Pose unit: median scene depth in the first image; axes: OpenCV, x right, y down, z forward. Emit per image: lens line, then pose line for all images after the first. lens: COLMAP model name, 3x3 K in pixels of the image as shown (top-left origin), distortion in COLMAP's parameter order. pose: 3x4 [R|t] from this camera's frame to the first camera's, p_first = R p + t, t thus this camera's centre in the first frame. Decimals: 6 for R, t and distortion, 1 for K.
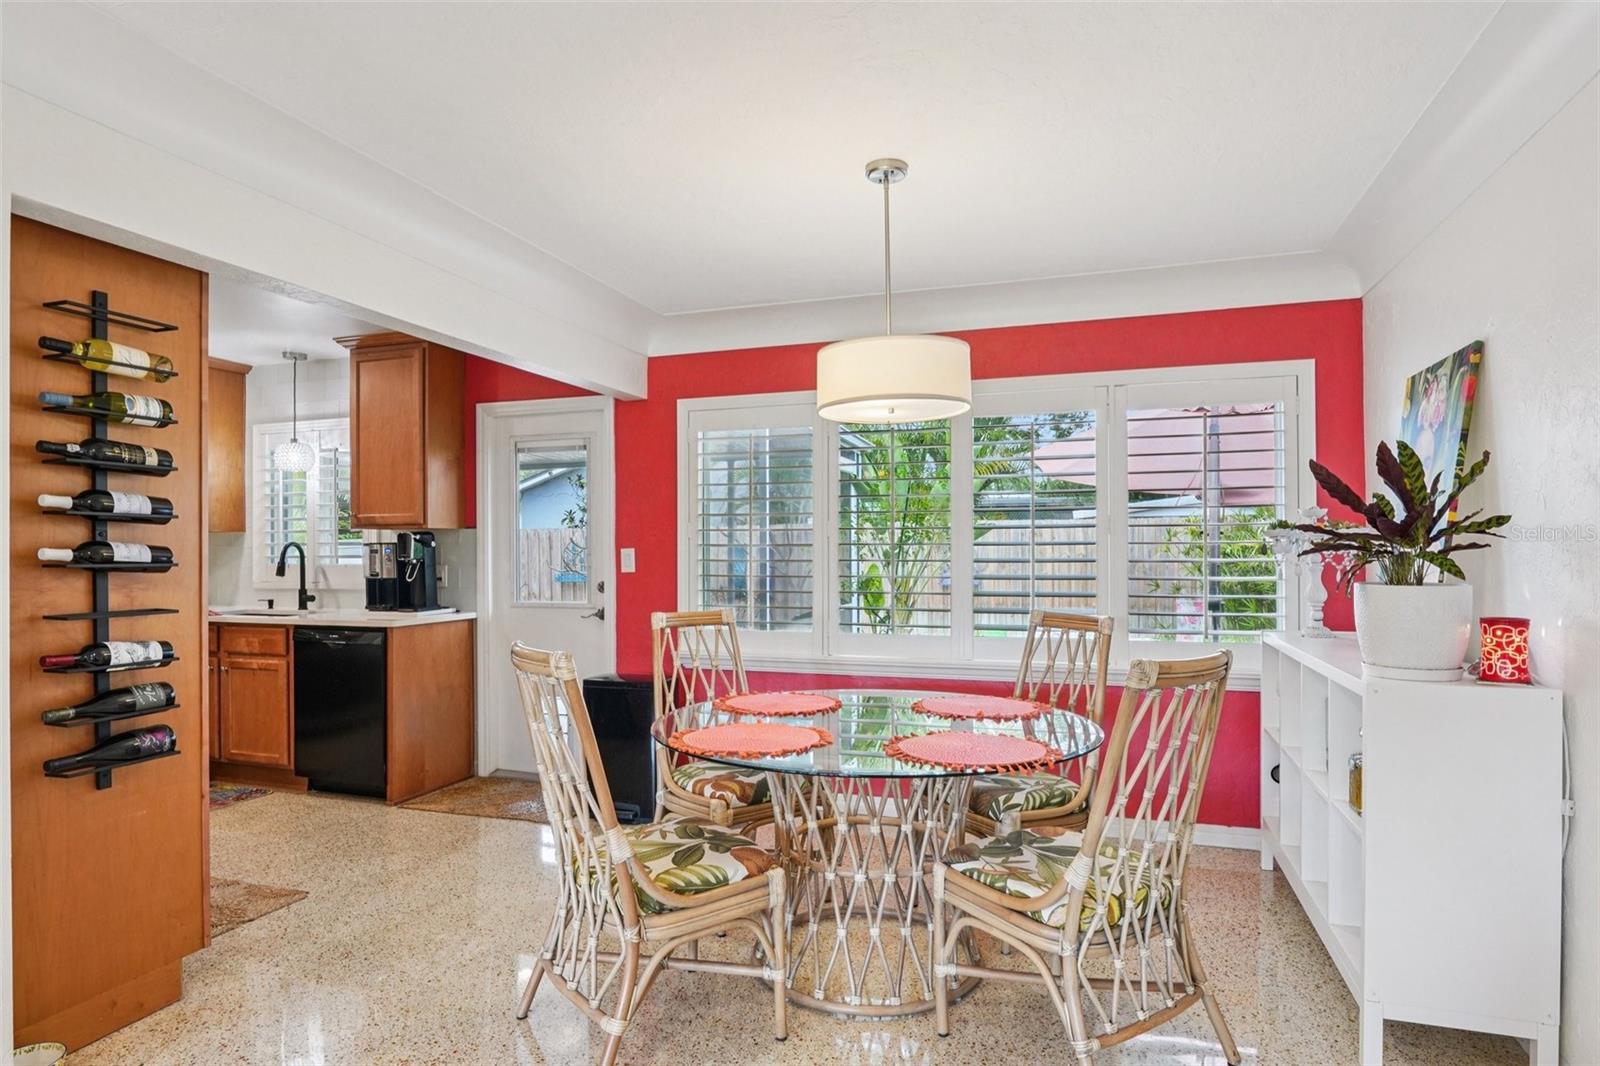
lens RADIAL K [[883.7, 0, 798.8], [0, 883.7, 534.3], [0, 0, 1]] dist [-0.022984, -0.000694]
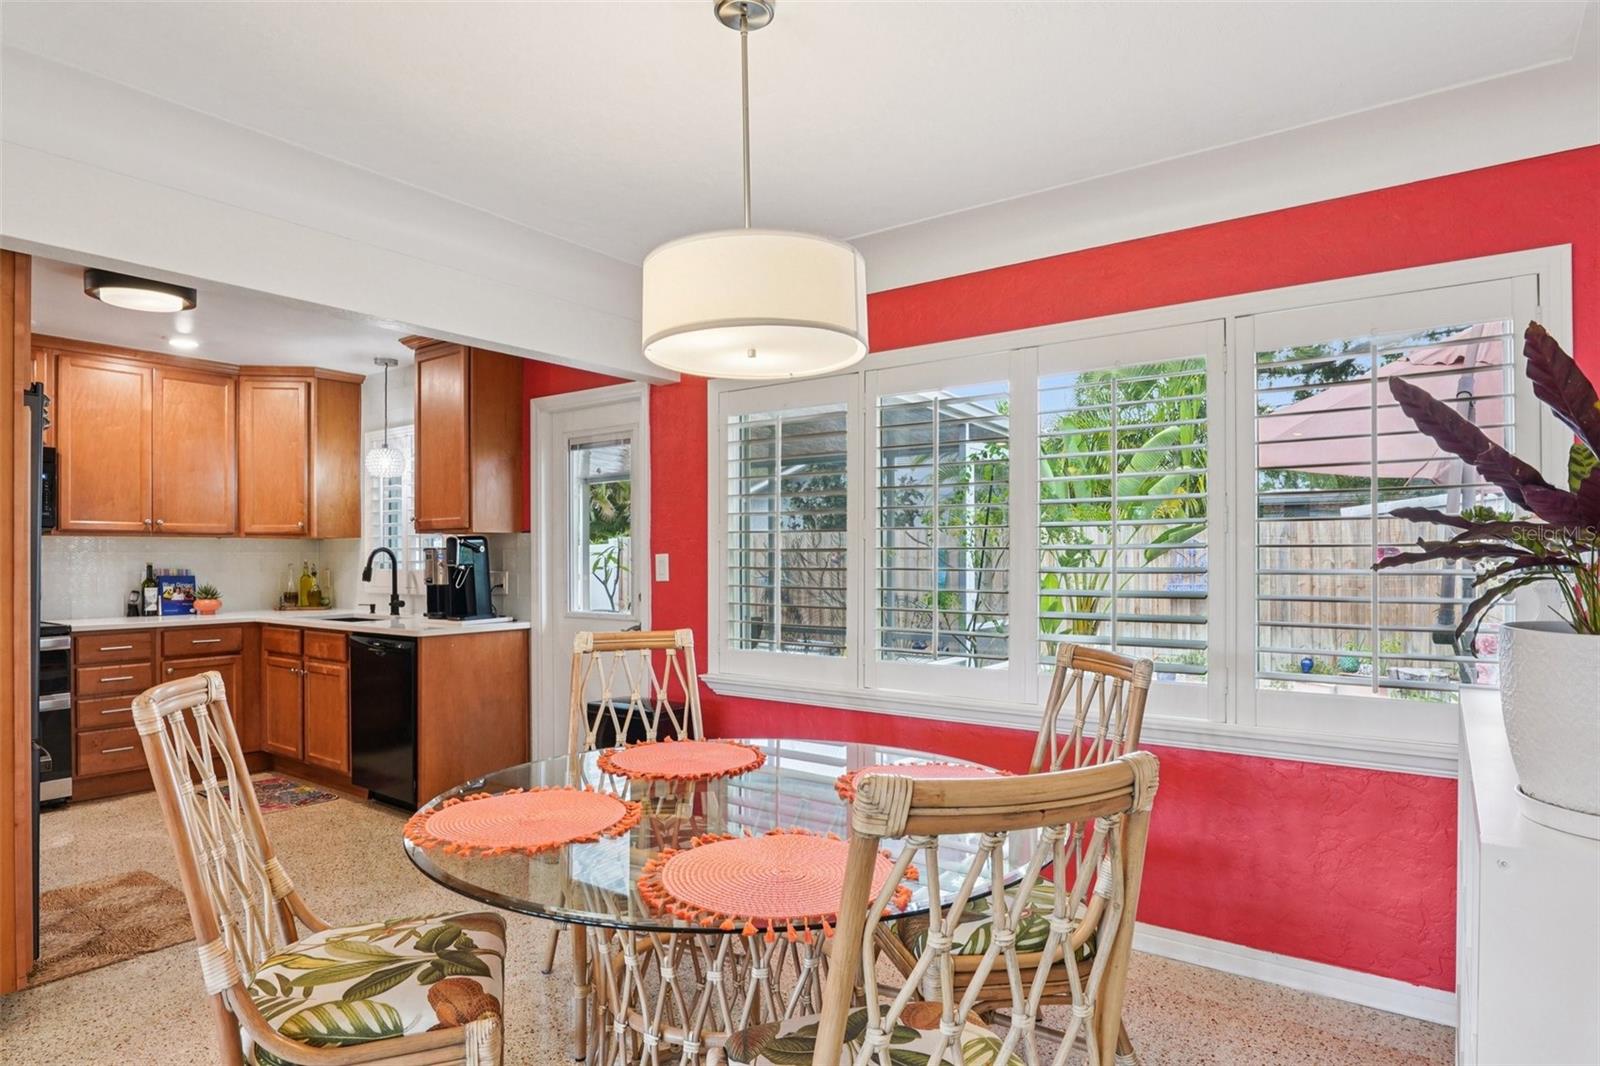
lens RADIAL K [[883.7, 0, 801.0], [0, 883.7, 546.3], [0, 0, 1]] dist [-0.022984, -0.000694]
pose [[0.954485, -0.002257, -0.298251, 0.199096], [0.004320, 0.999971, 0.006258, 0.003715], [0.298228, -0.007262, 0.954467, 0.204919]]
